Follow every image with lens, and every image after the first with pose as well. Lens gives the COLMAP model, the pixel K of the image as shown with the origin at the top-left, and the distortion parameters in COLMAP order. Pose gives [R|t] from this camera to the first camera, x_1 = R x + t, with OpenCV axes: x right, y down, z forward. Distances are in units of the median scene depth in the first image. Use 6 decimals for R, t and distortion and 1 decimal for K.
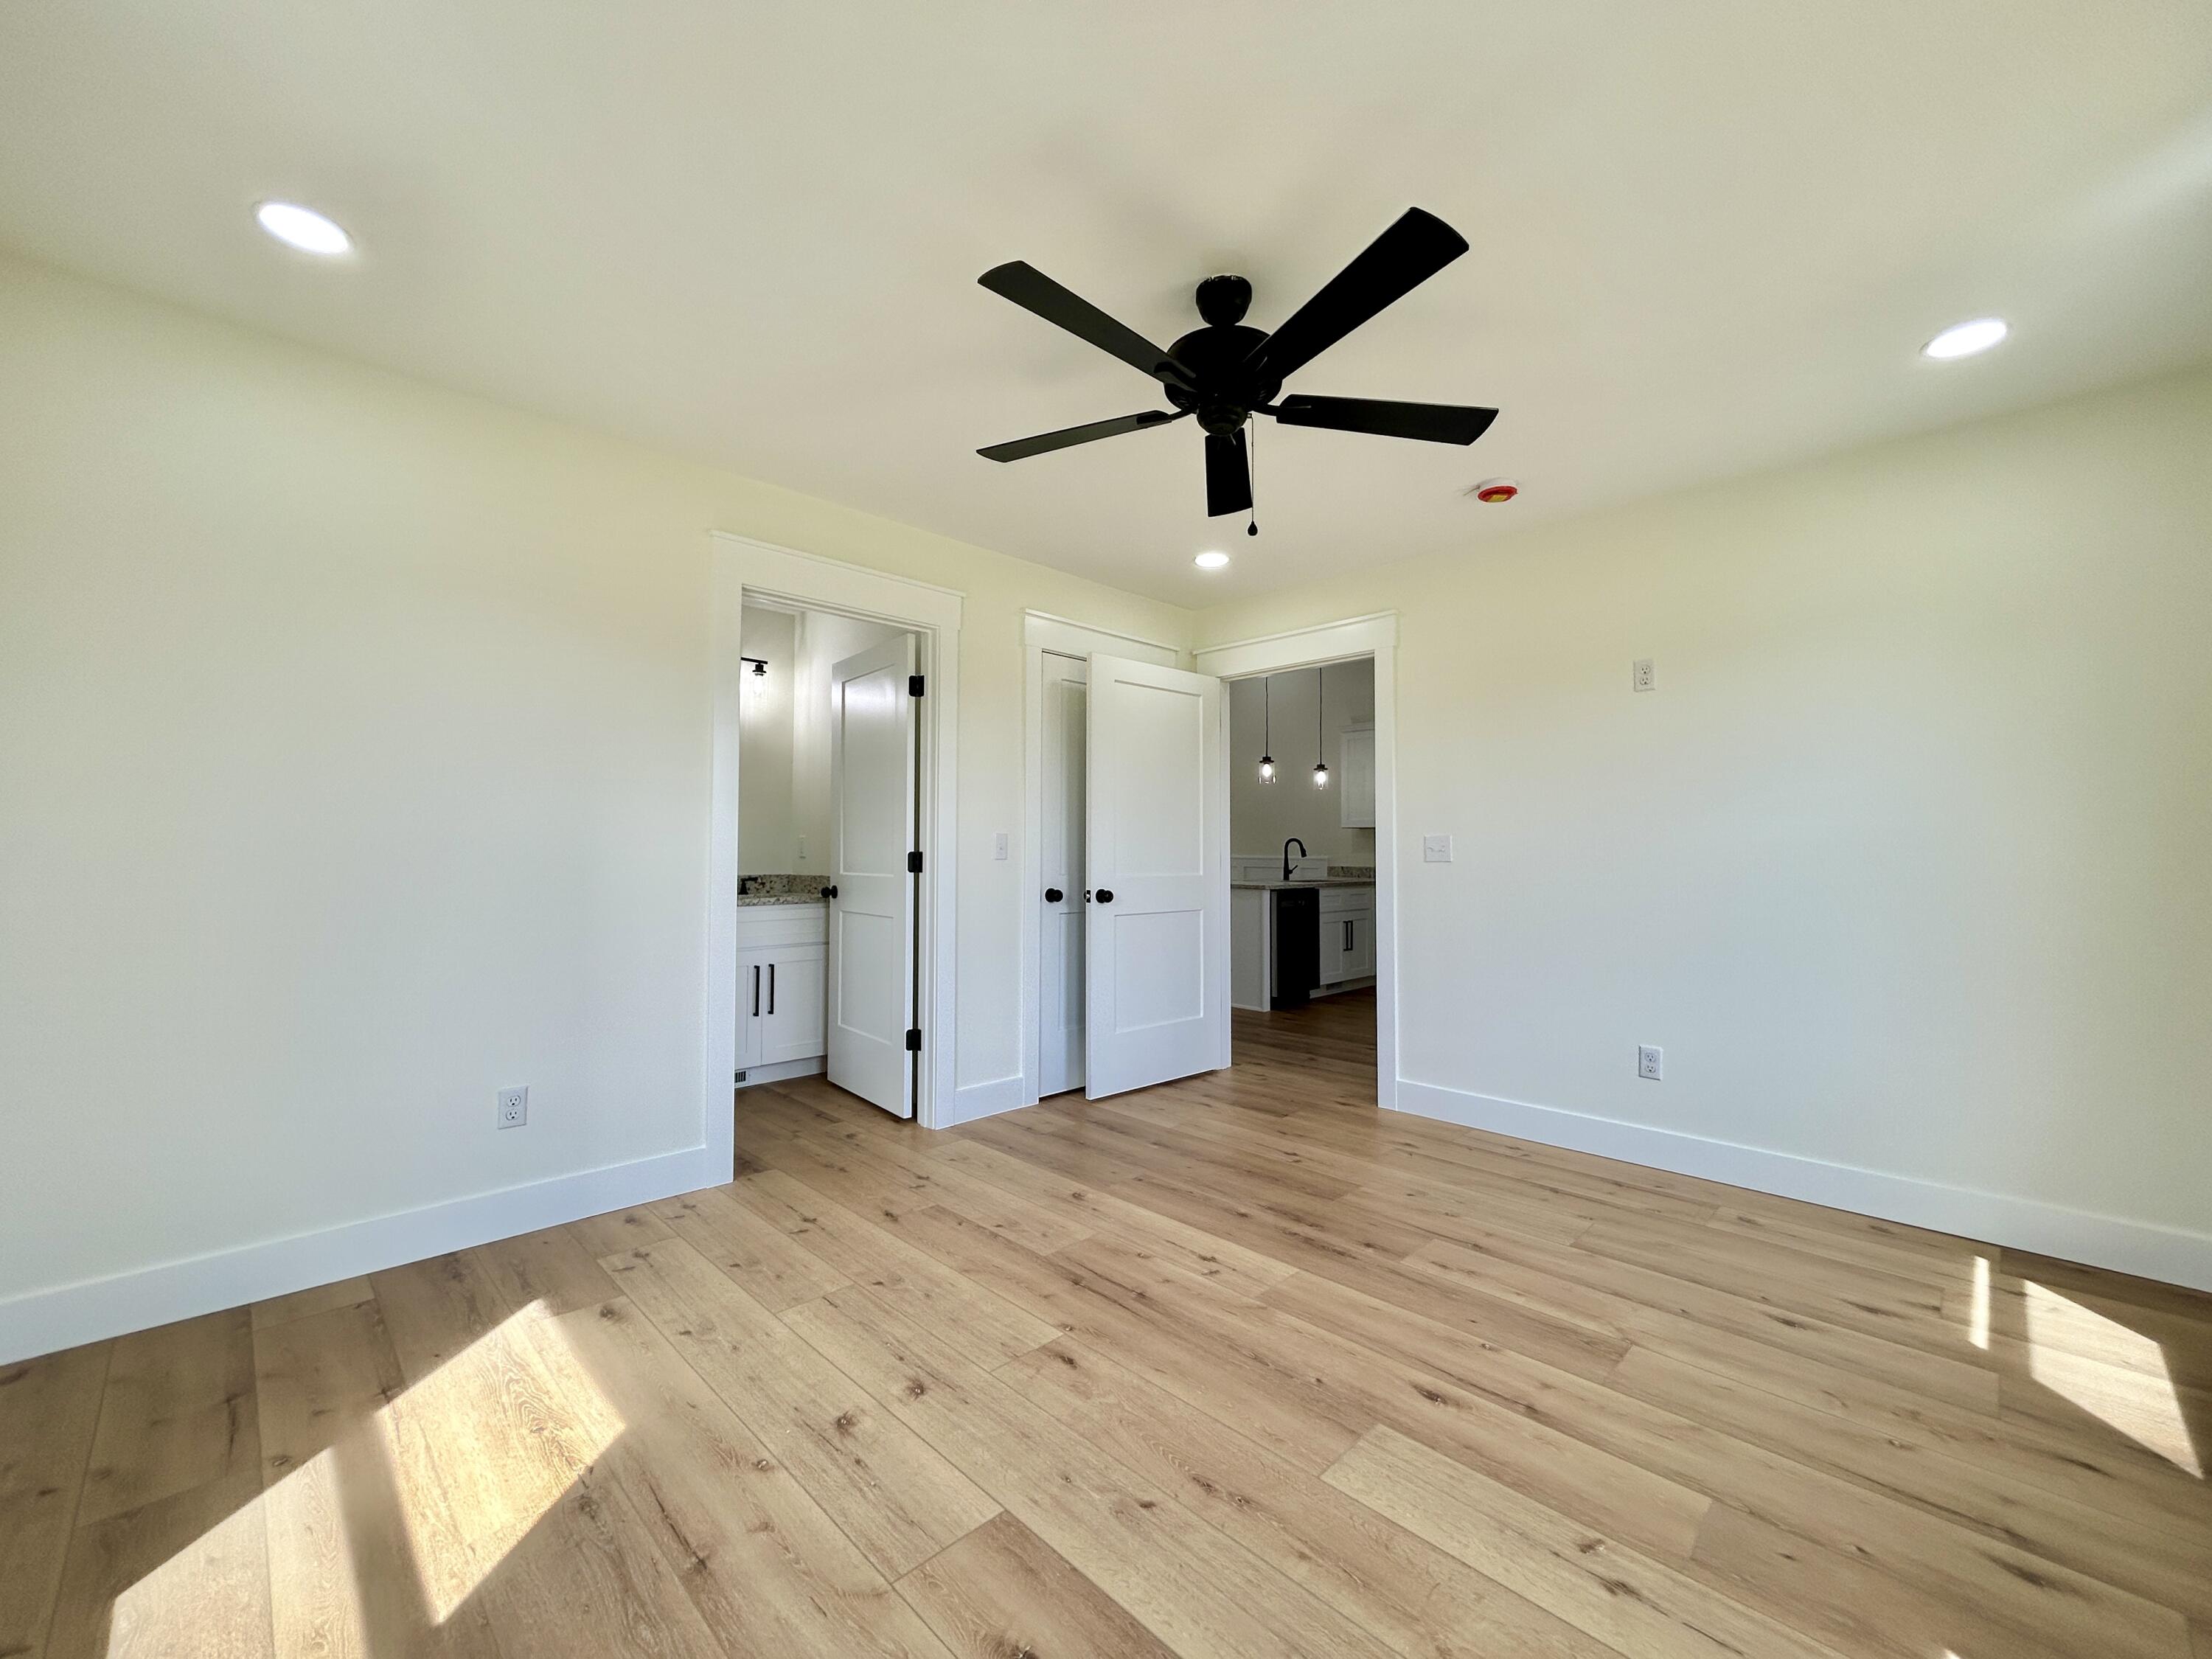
lens RADIAL K [[892.8, 0, 1093.8], [0, 892.8, 831.6], [0, 0, 1]] dist [-0.004995, 0.002808]
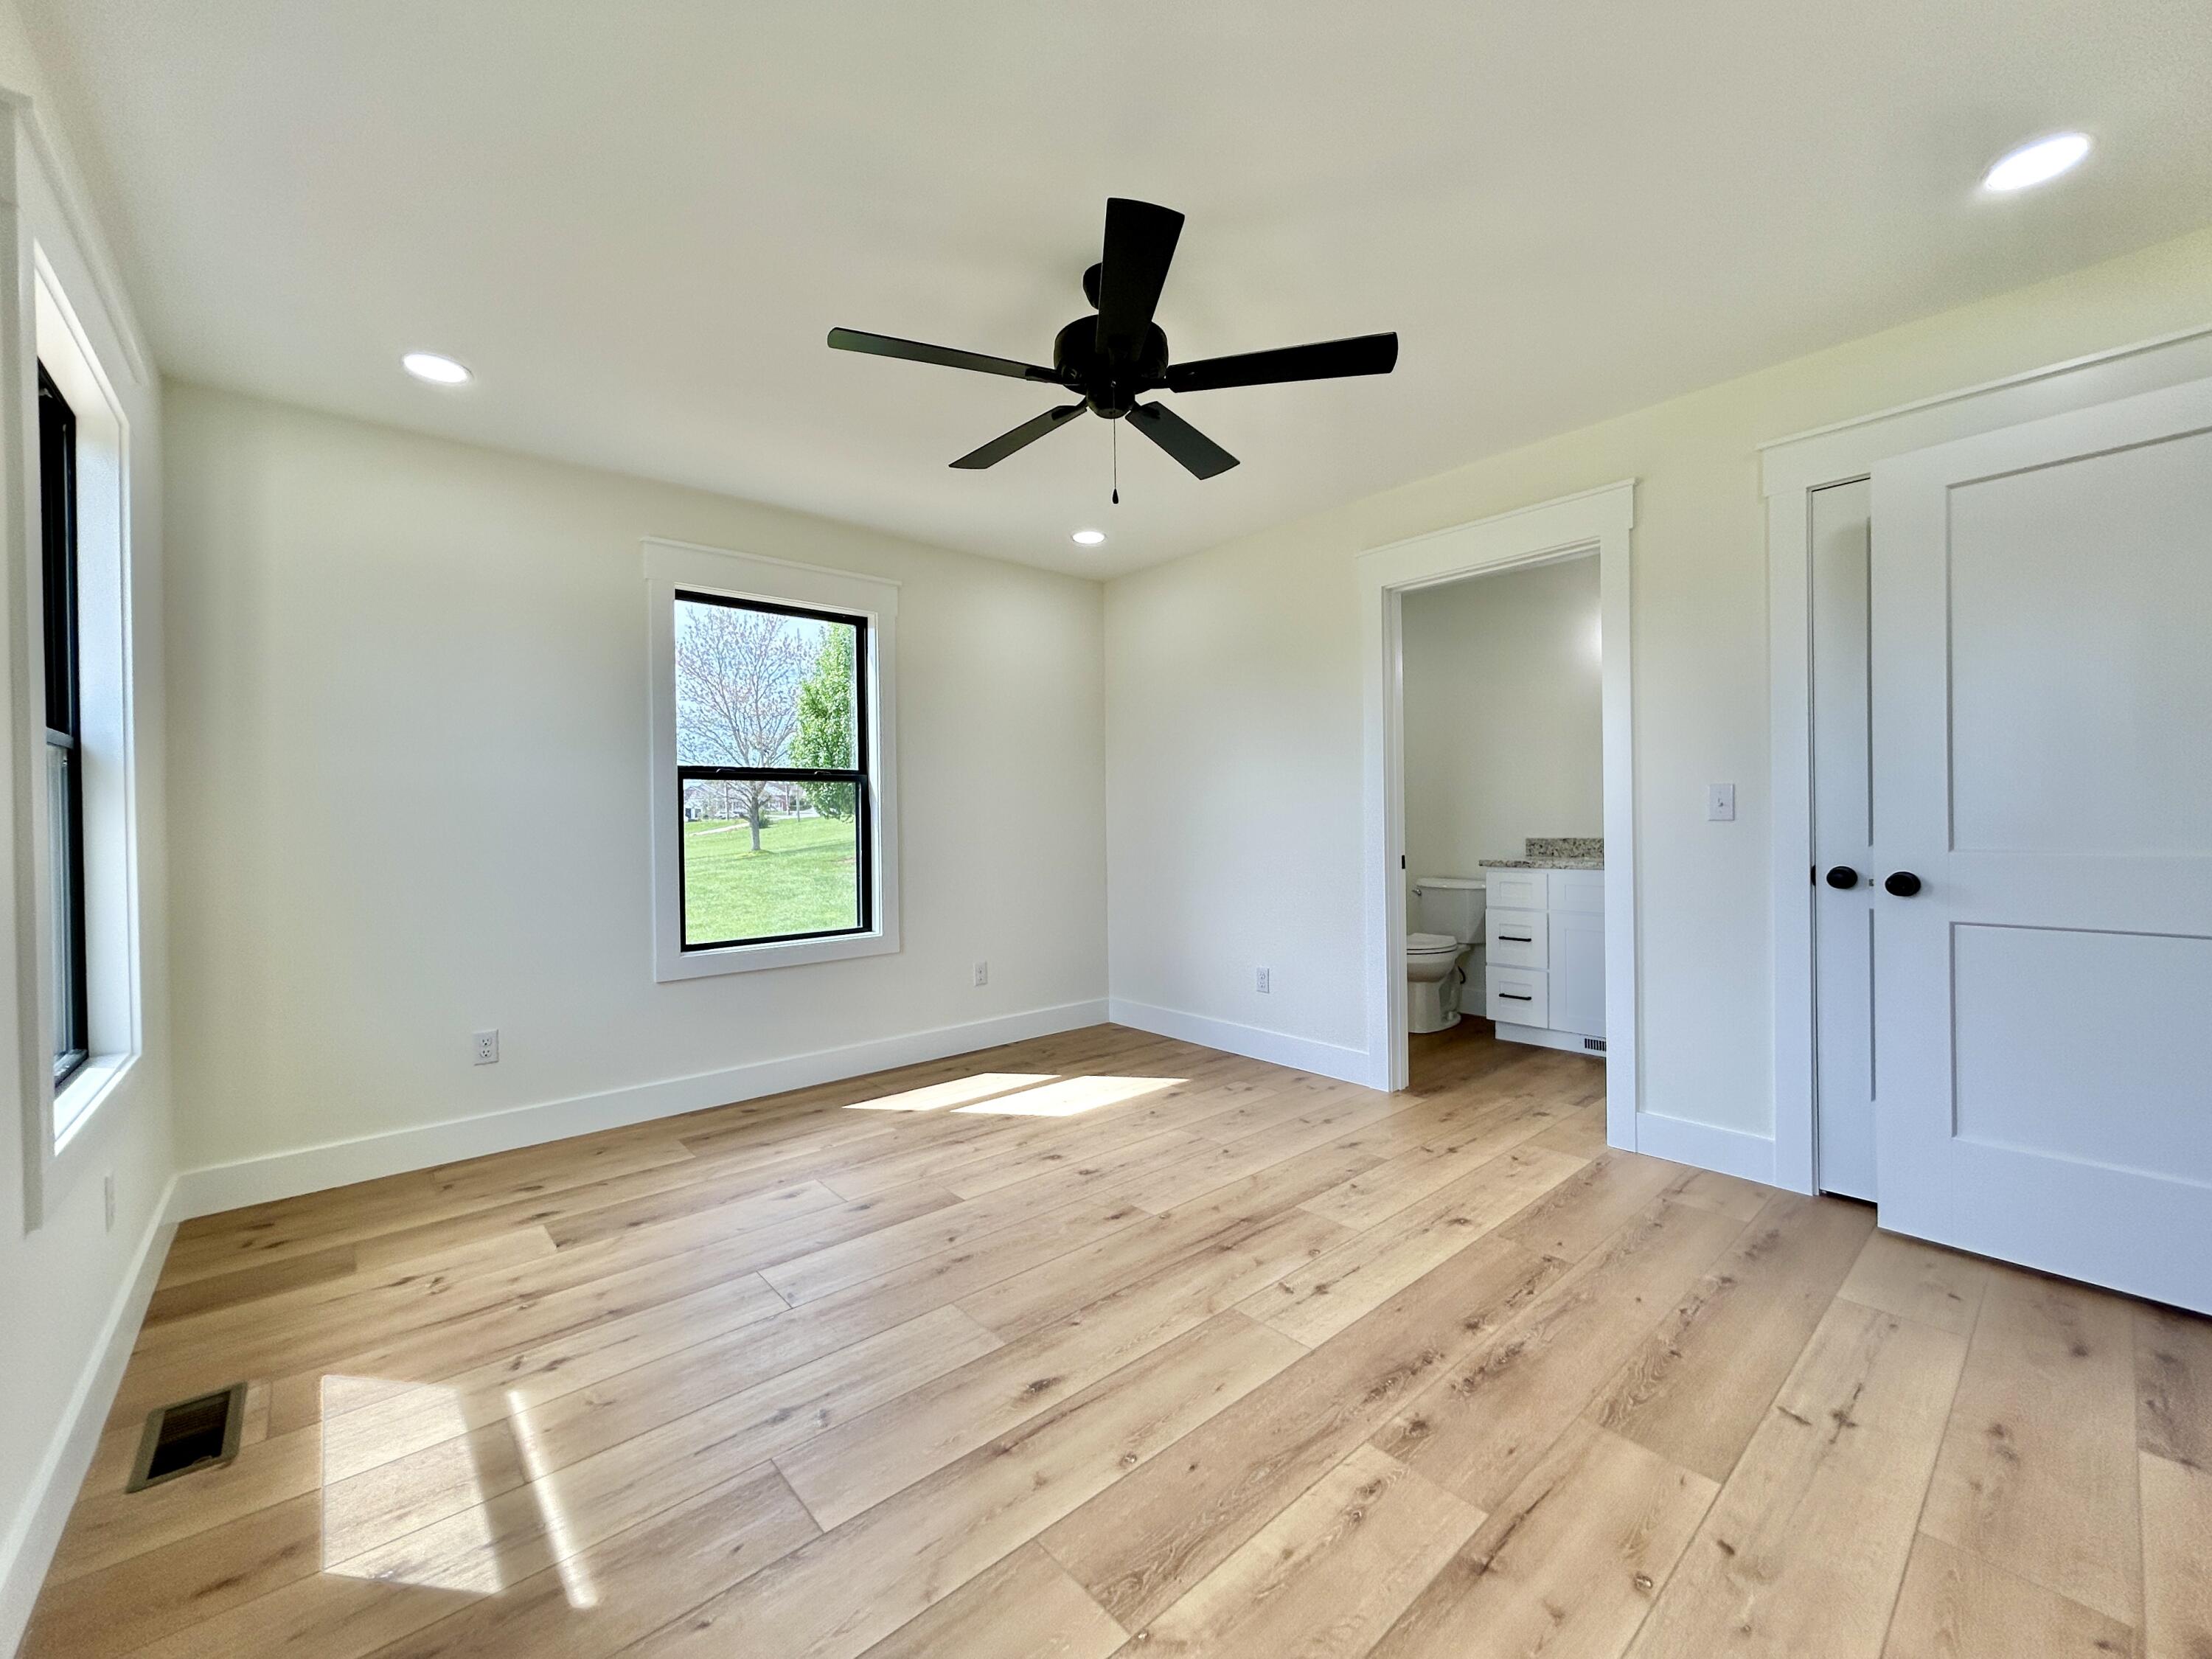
lens RADIAL K [[892.8, 0, 1099.9], [0, 892.8, 829.7], [0, 0, 1]] dist [-0.004995, 0.002808]
pose [[-0.059356, 0.006275, -0.998217, 1.003499], [0.035920, 0.999346, 0.004146, 0.027806], [0.997590, -0.035610, -0.059543, 0.866132]]
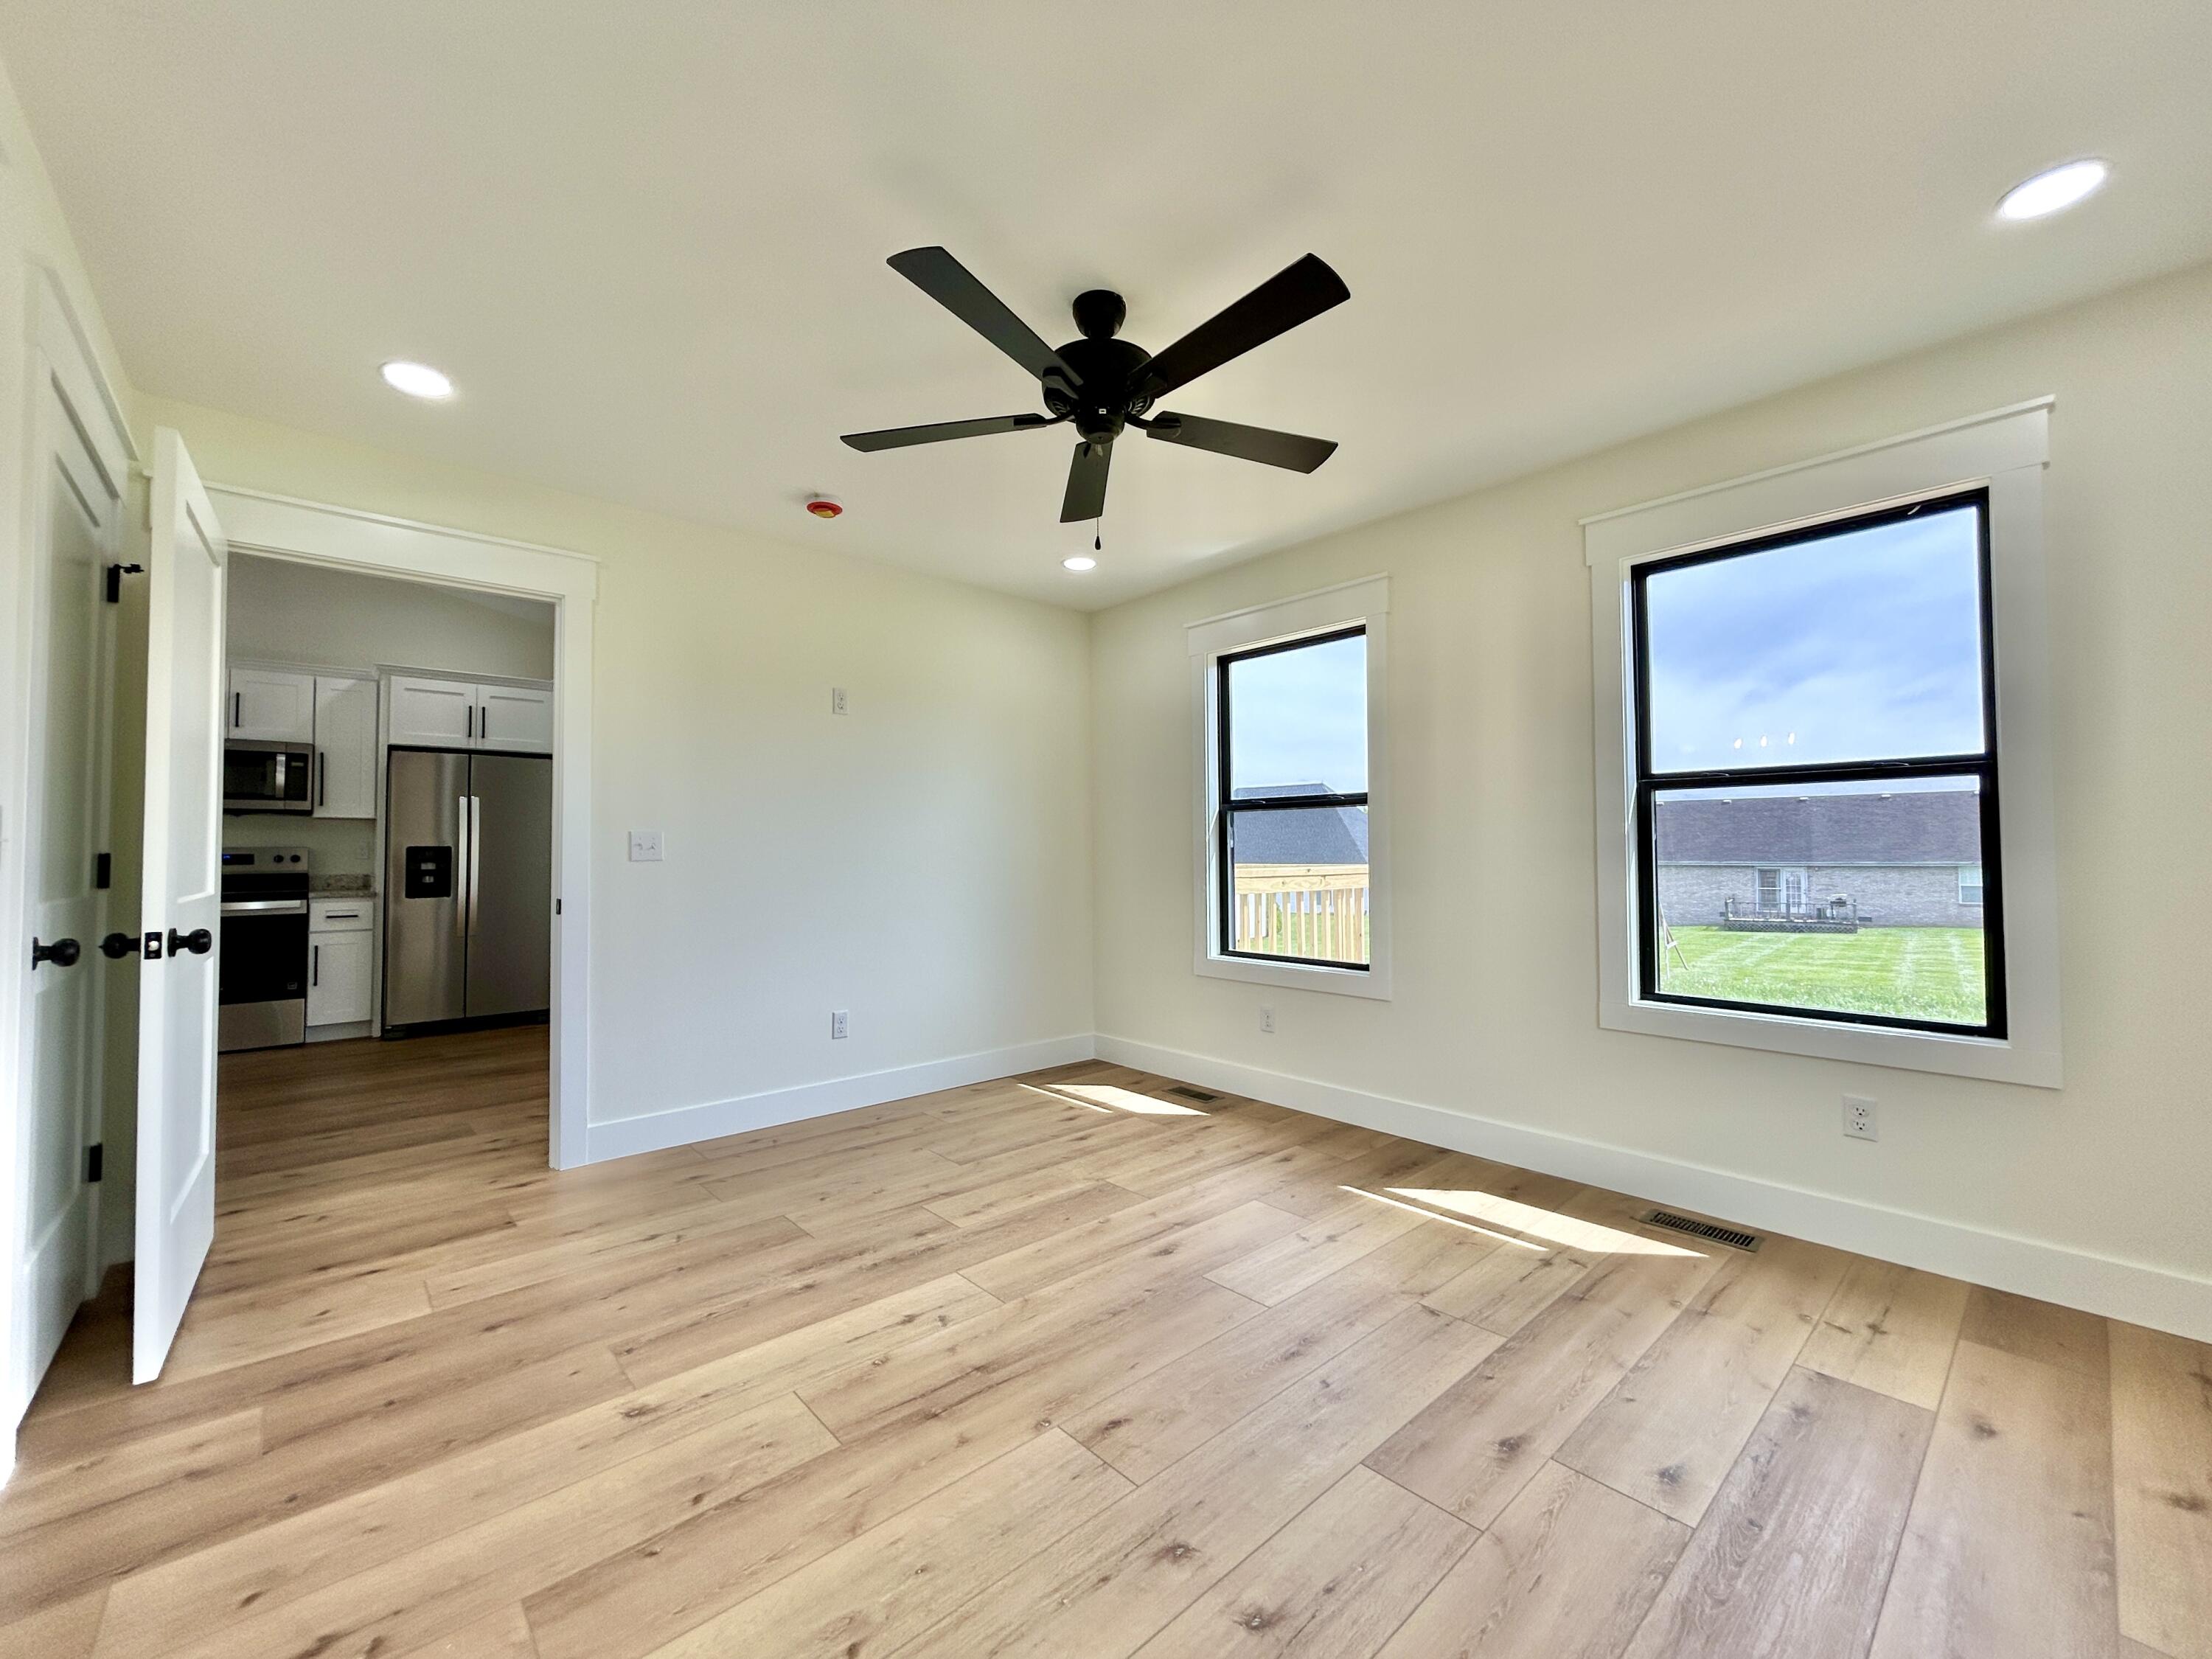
lens RADIAL K [[892.8, 0, 1097.5], [0, 892.8, 832.0], [0, 0, 1]] dist [-0.004995, 0.002808]
pose [[0.049902, 0.017580, 0.998599, -0.739689], [-0.016635, 0.999721, -0.016769, 0.020294], [-0.998616, -0.015775, 0.050181, 0.792547]]
